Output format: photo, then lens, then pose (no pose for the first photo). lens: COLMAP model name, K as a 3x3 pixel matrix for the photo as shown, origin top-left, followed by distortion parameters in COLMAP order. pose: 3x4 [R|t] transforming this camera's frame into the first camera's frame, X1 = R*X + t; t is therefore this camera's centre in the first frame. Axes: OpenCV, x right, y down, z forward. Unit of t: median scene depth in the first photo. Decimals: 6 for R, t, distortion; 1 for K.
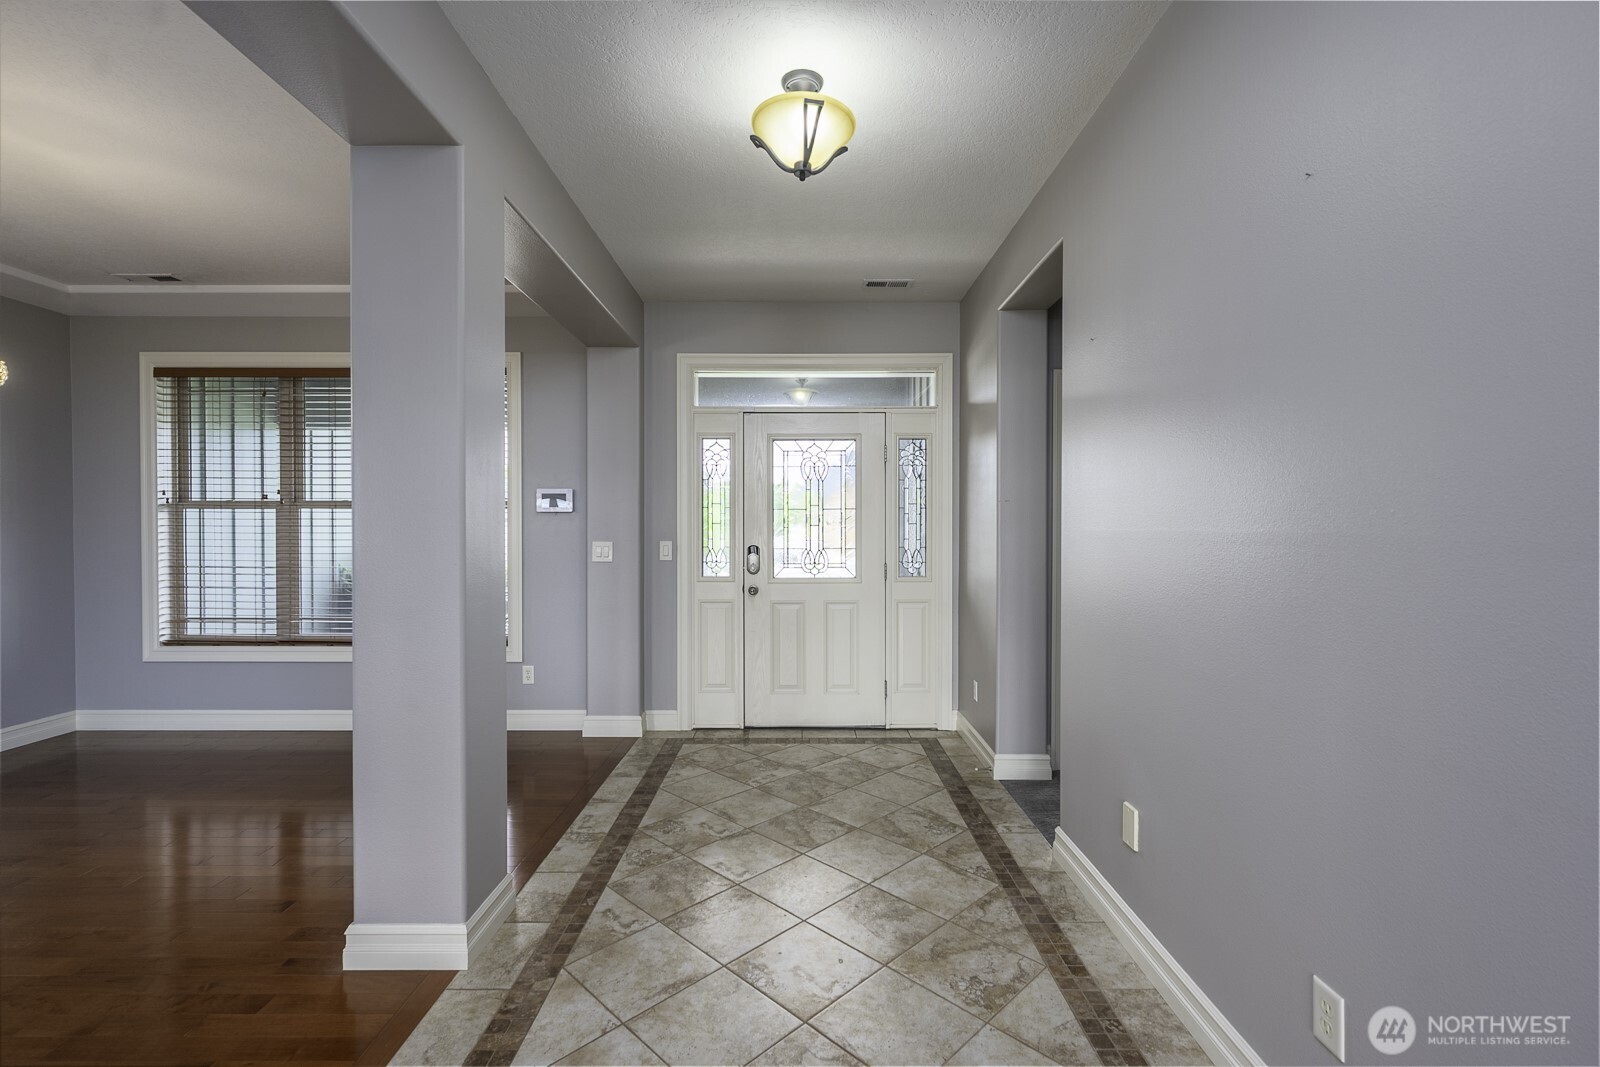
lens RADIAL K [[710.6, 0, 795.6], [0, 710.6, 534.0], [0, 0, 1]] dist [-0.004463, 0.000341]
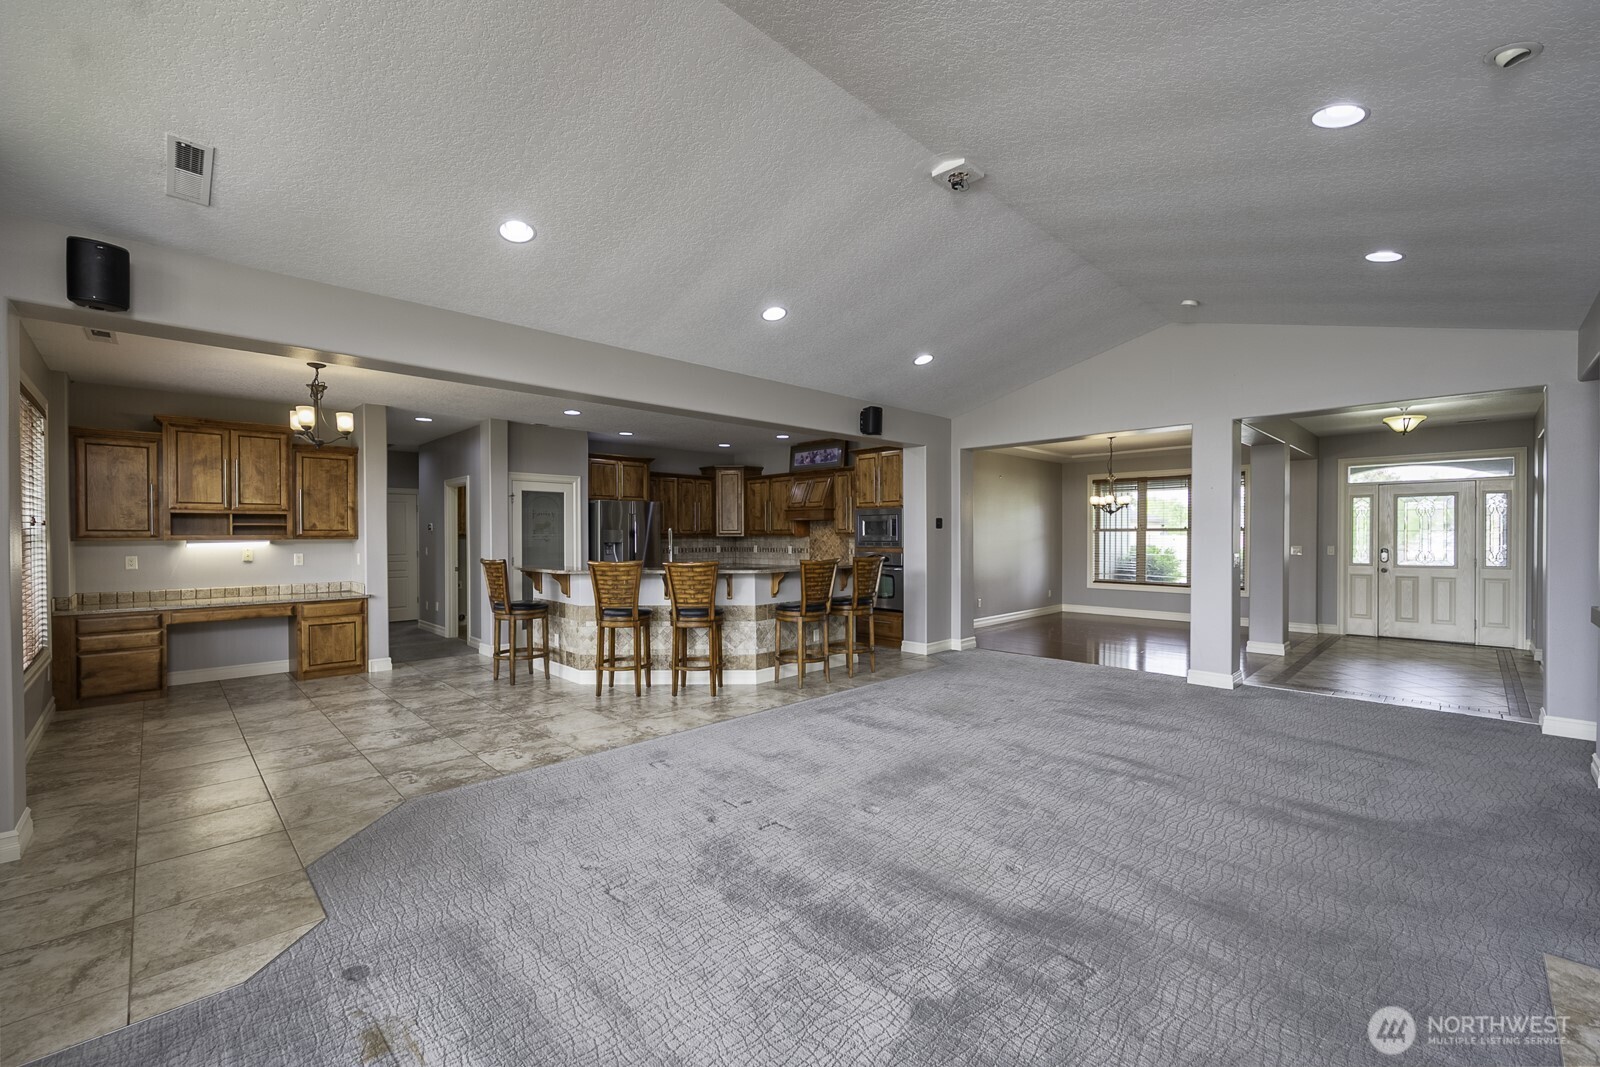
lens RADIAL K [[671.9, 0, 814.3], [0, 671.9, 535.5], [0, 0, 1]] dist [-0.008256, 0.001266]
pose [[0.712101, 0.003177, -0.702070, 0.138227], [-0.006791, 0.999974, -0.002363, -0.006964], [0.702044, 0.006450, 0.712104, -1.712947]]
